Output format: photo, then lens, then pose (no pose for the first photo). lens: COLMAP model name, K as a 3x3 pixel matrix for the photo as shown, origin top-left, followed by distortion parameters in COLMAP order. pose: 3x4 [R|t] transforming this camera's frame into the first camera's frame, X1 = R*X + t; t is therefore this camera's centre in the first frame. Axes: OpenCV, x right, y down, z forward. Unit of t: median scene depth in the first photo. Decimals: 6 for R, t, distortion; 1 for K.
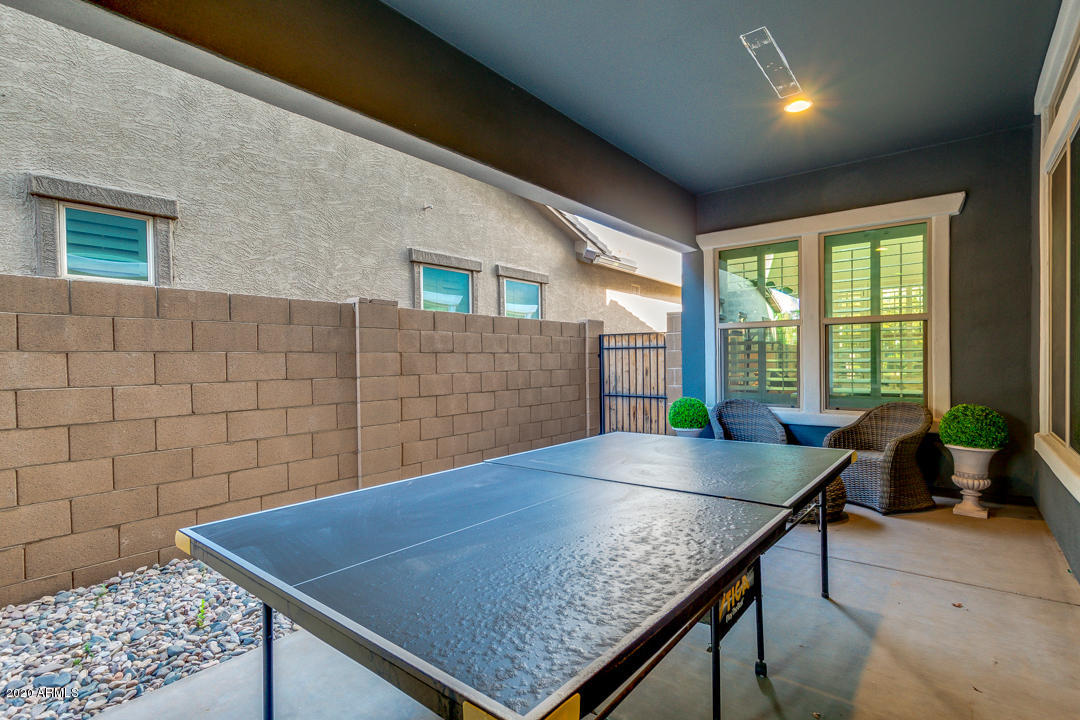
lens RADIAL K [[506.5, 0, 570.3], [0, 506.5, 363.1], [0, 0, 1]] dist [0.002847, -0.000170]
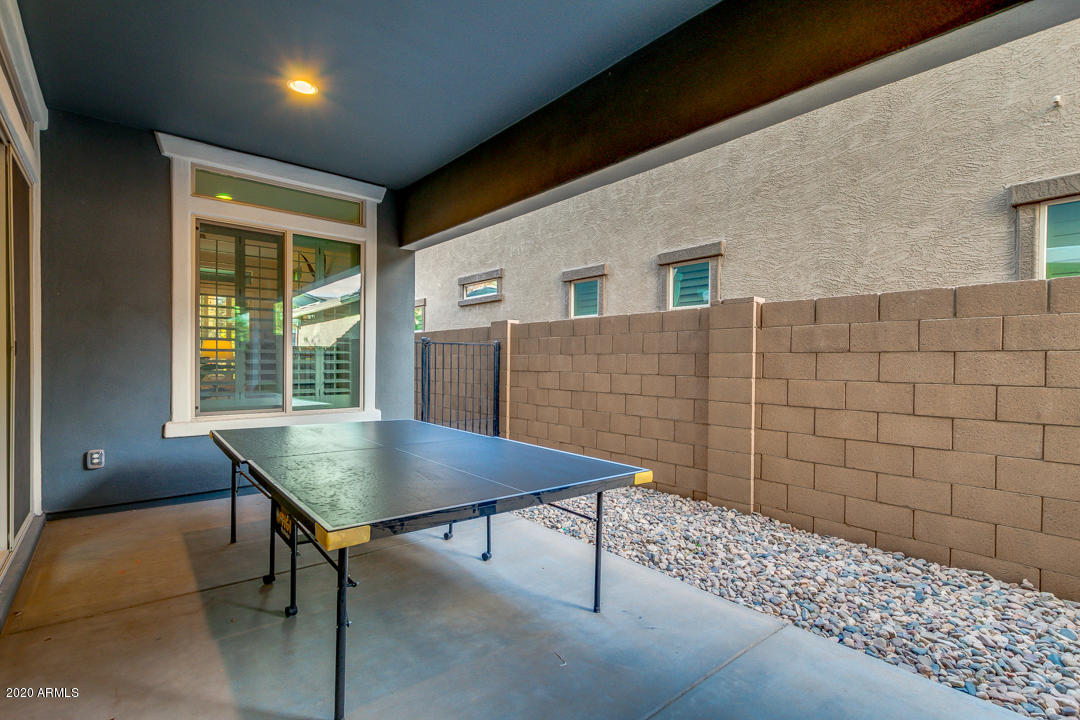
lens RADIAL K [[506.5, 0, 545.2], [0, 506.5, 362.9], [0, 0, 1]] dist [0.002847, -0.000170]
pose [[-0.220134, 0.014768, -0.975358, 0.580410], [-0.011411, 0.999778, 0.017714, -0.013074], [0.975403, 0.015029, -0.219917, 0.760679]]
